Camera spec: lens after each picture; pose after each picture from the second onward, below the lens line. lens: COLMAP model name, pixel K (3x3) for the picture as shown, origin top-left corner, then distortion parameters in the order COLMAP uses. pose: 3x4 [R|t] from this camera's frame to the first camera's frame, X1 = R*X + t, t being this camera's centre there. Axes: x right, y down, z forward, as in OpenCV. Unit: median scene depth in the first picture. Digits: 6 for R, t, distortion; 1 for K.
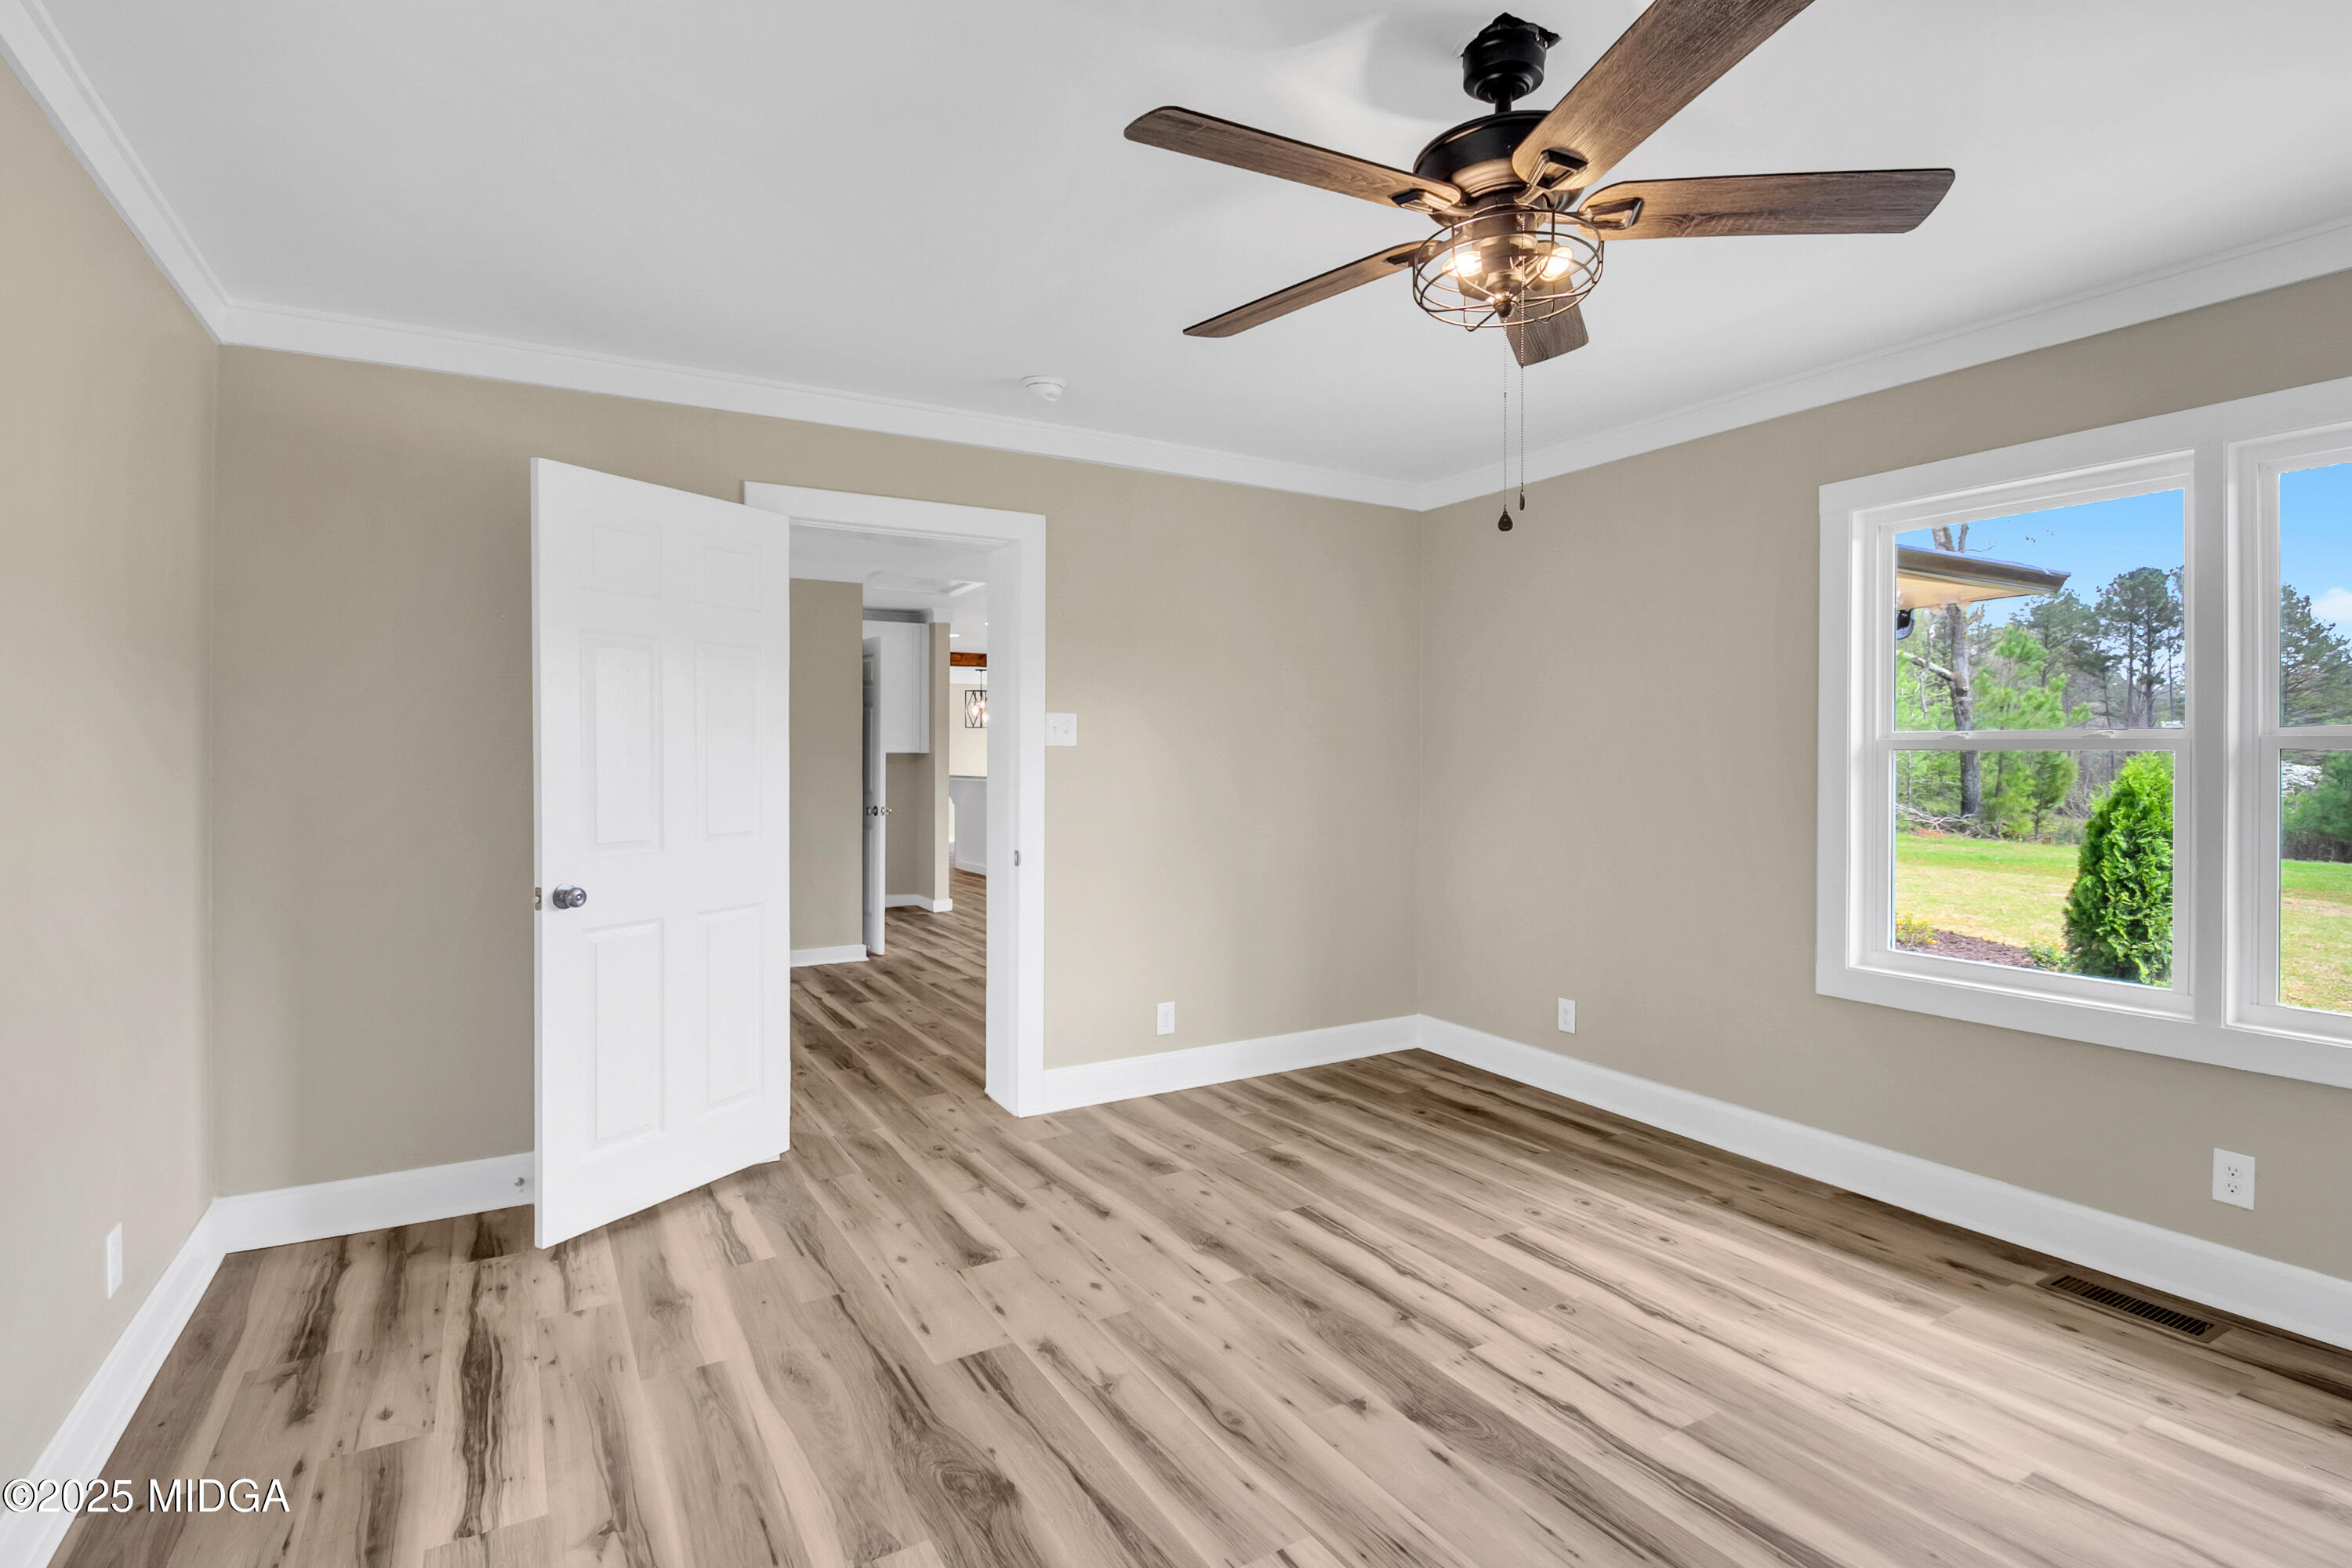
lens RADIAL K [[1108.5, 0, 1172.6], [0, 1108.5, 764.5], [0, 0, 1]] dist [-0.000023, -0.010697]
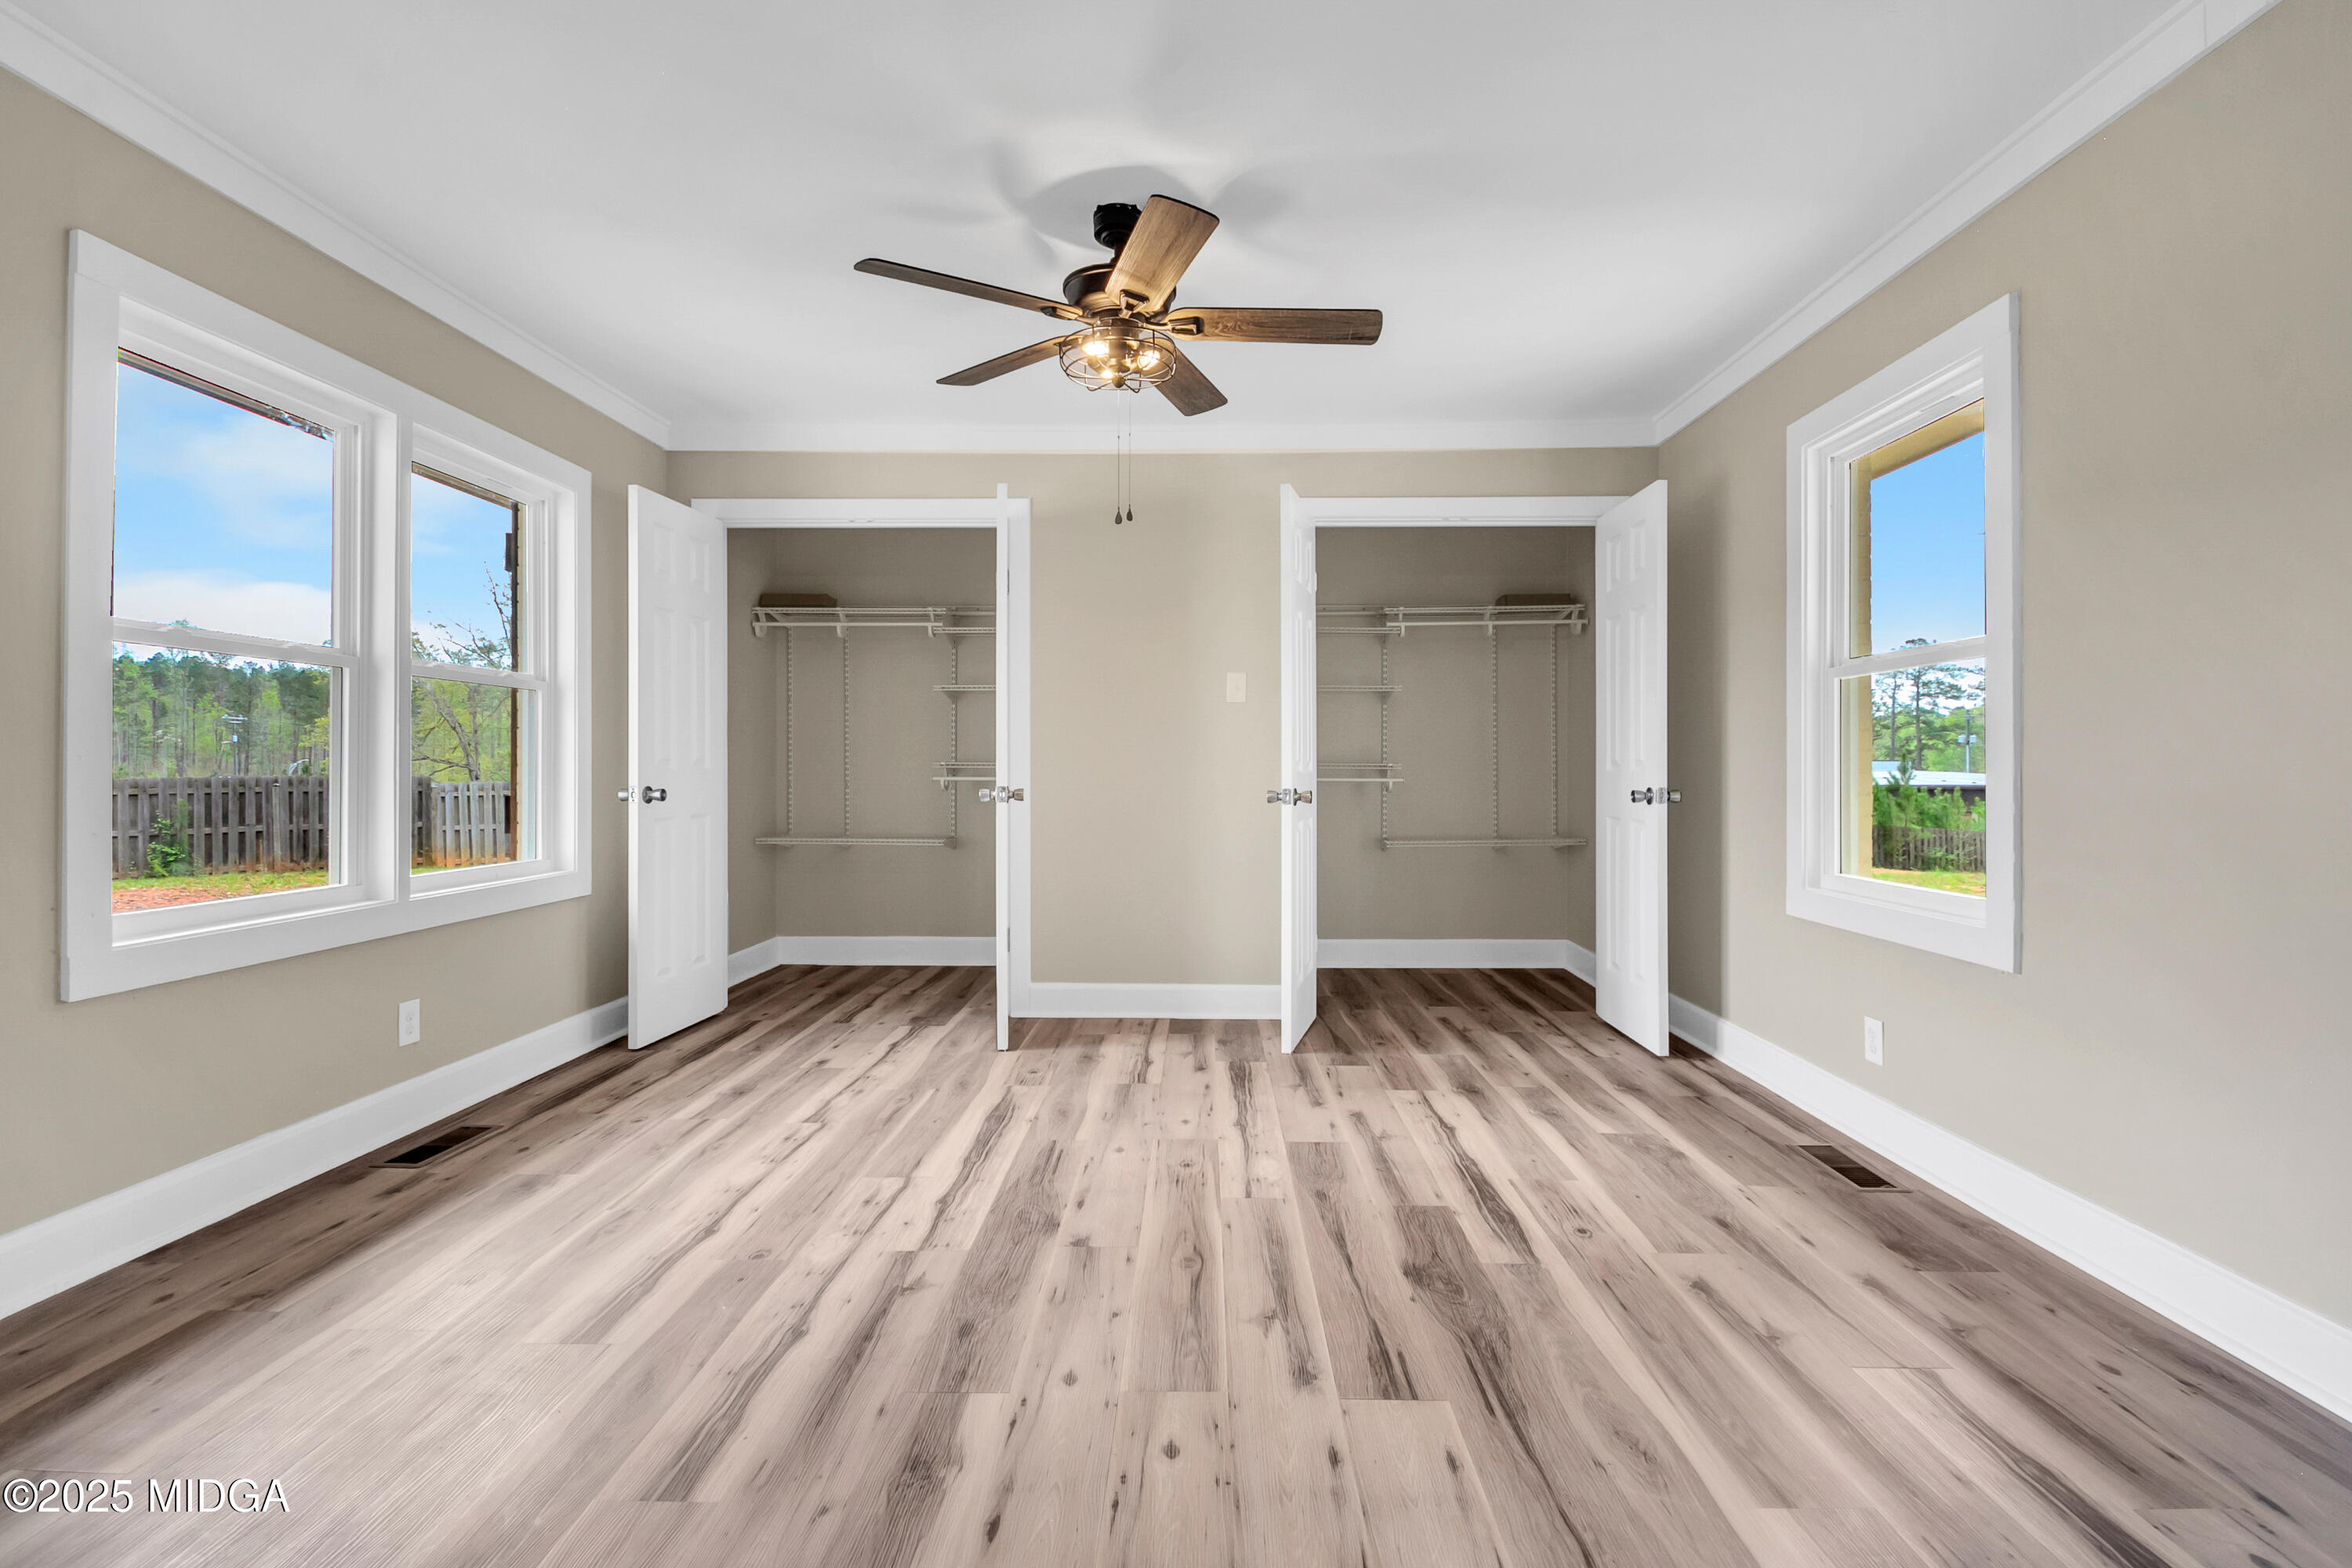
lens RADIAL K [[1108.5, 0, 1197.9], [0, 1108.5, 766.1], [0, 0, 1]] dist [-0.000023, -0.010697]
pose [[-0.858724, 0.000517, 0.512438, -0.463190], [0.002333, 0.999993, 0.002902, 0.098761], [-0.512433, 0.003687, -0.858719, 1.763085]]
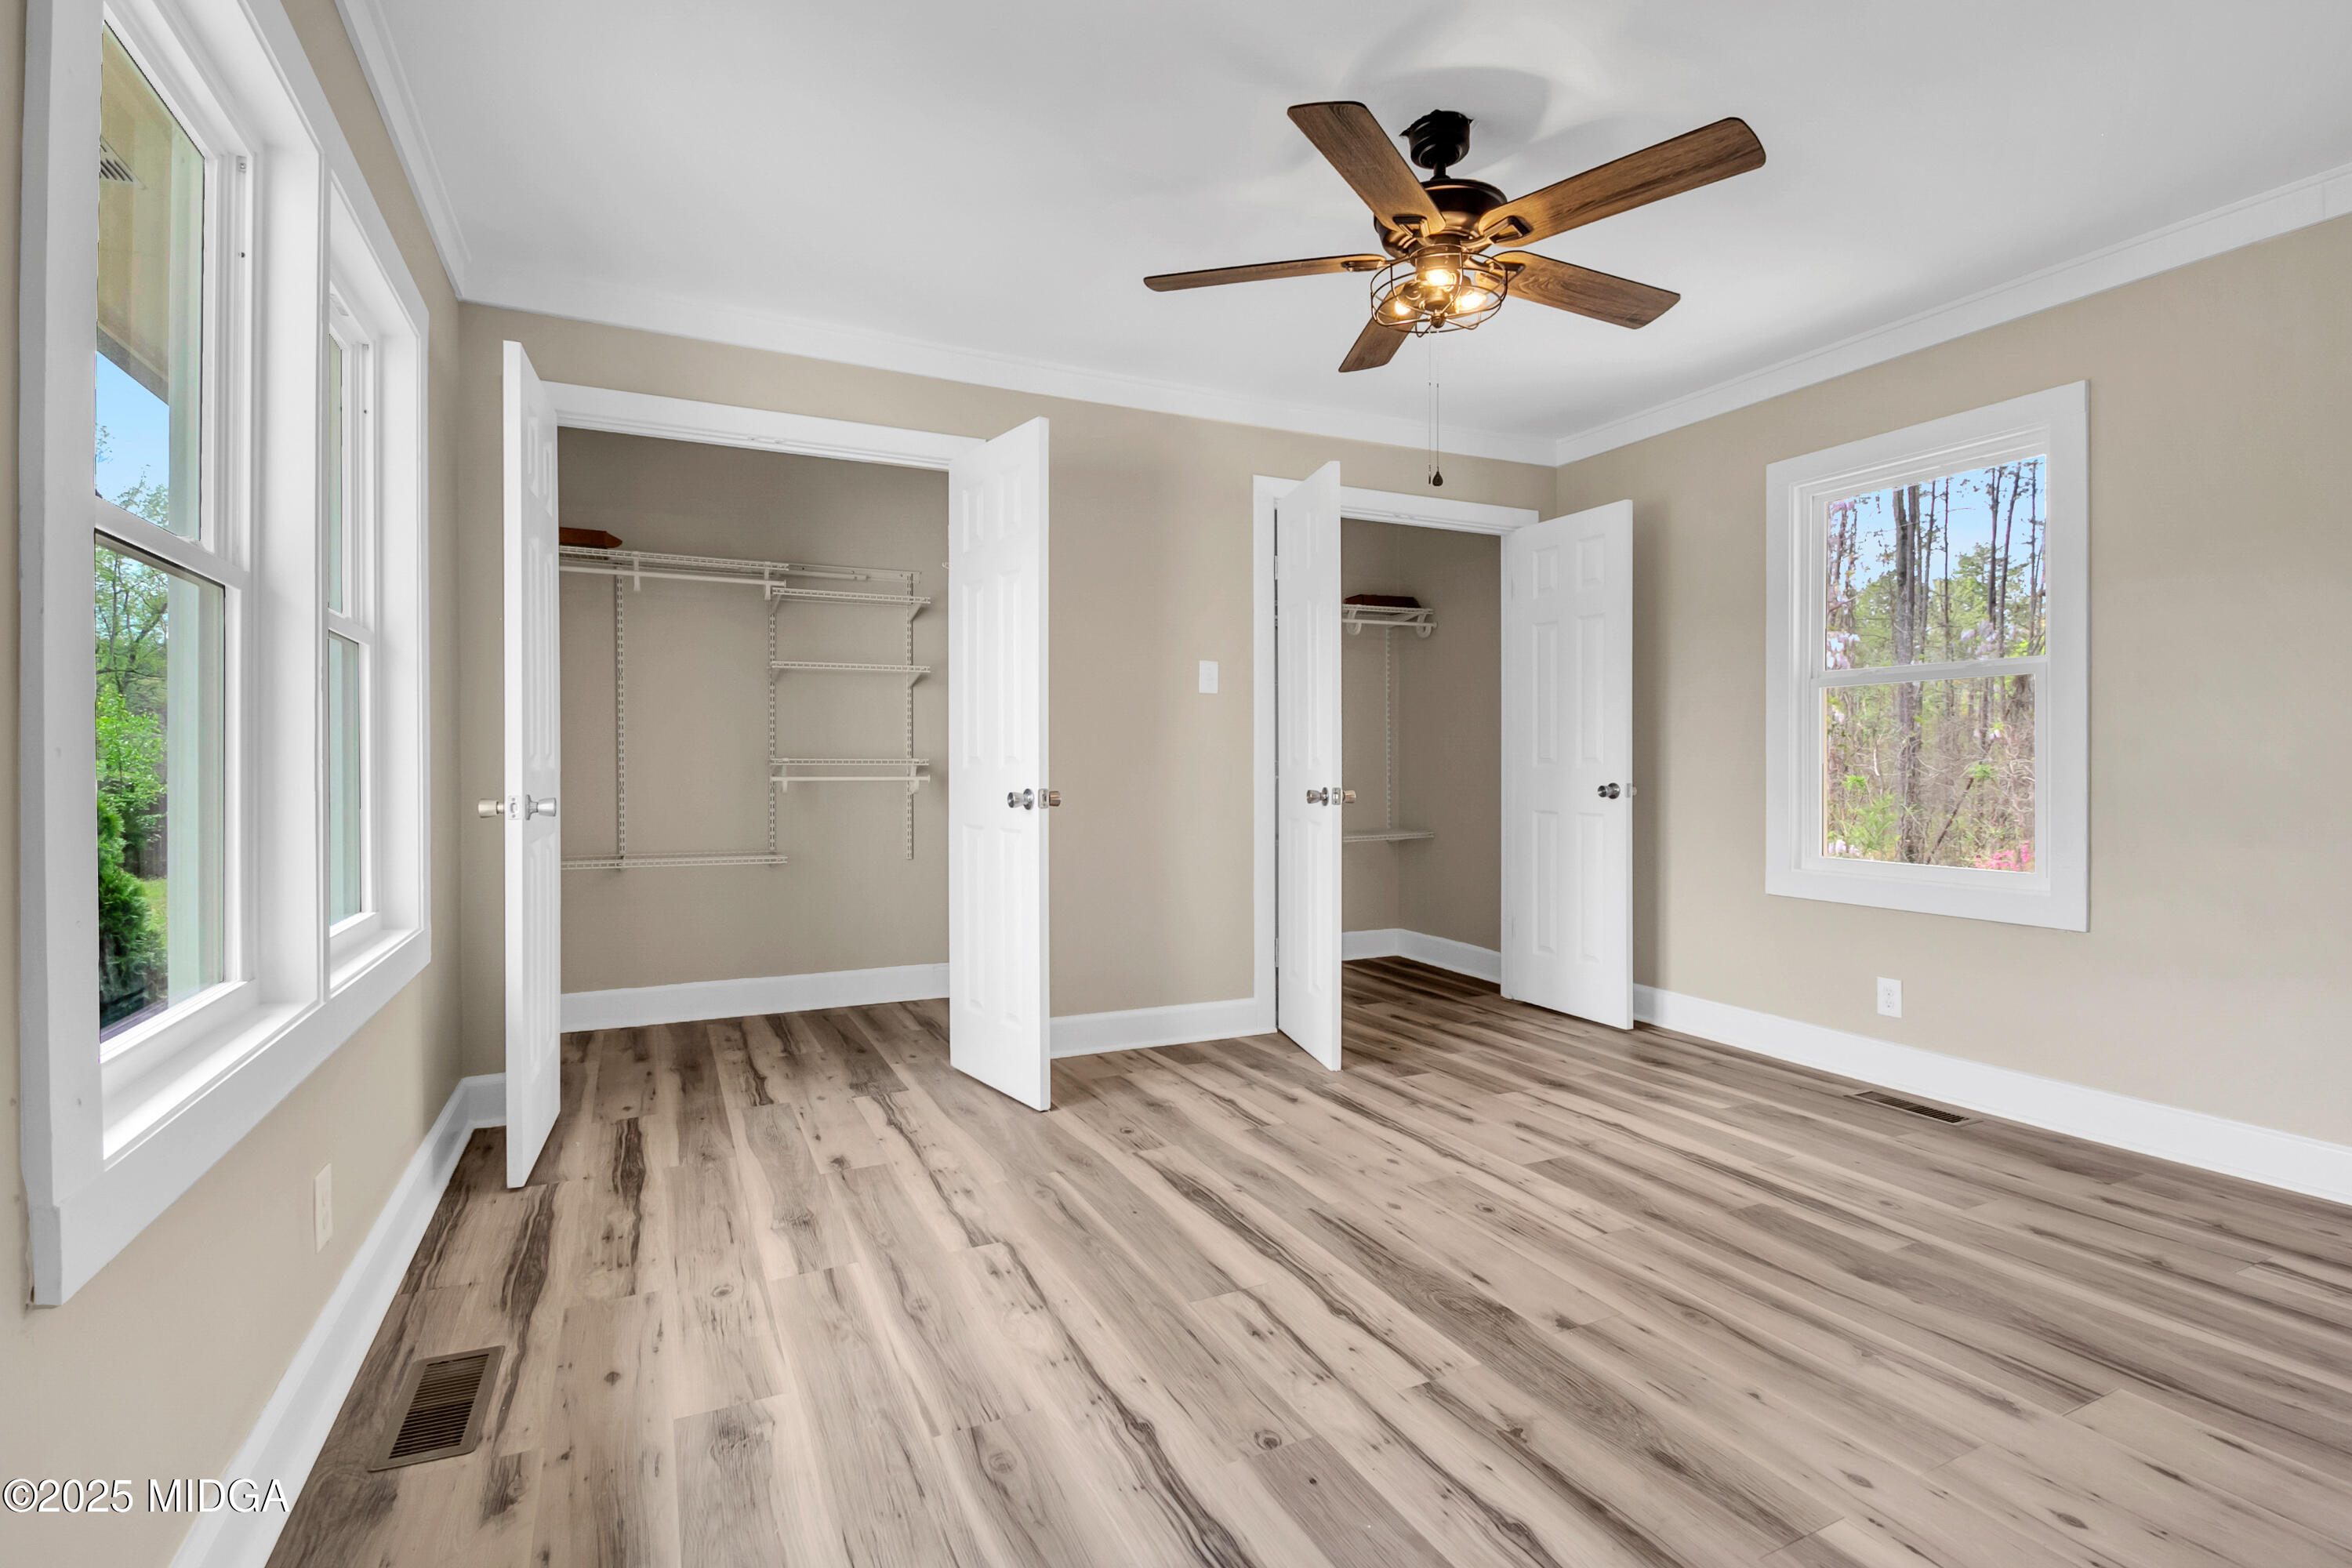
lens RADIAL K [[1108.5, 0, 1186.6], [0, 1108.5, 762.3], [0, 0, 1]] dist [-0.000023, -0.010697]
pose [[-0.997465, 0.000204, 0.071161, 0.393584], [0.000524, 0.999990, 0.004478, 0.095284], [-0.071159, 0.004504, -0.997455, 1.832693]]
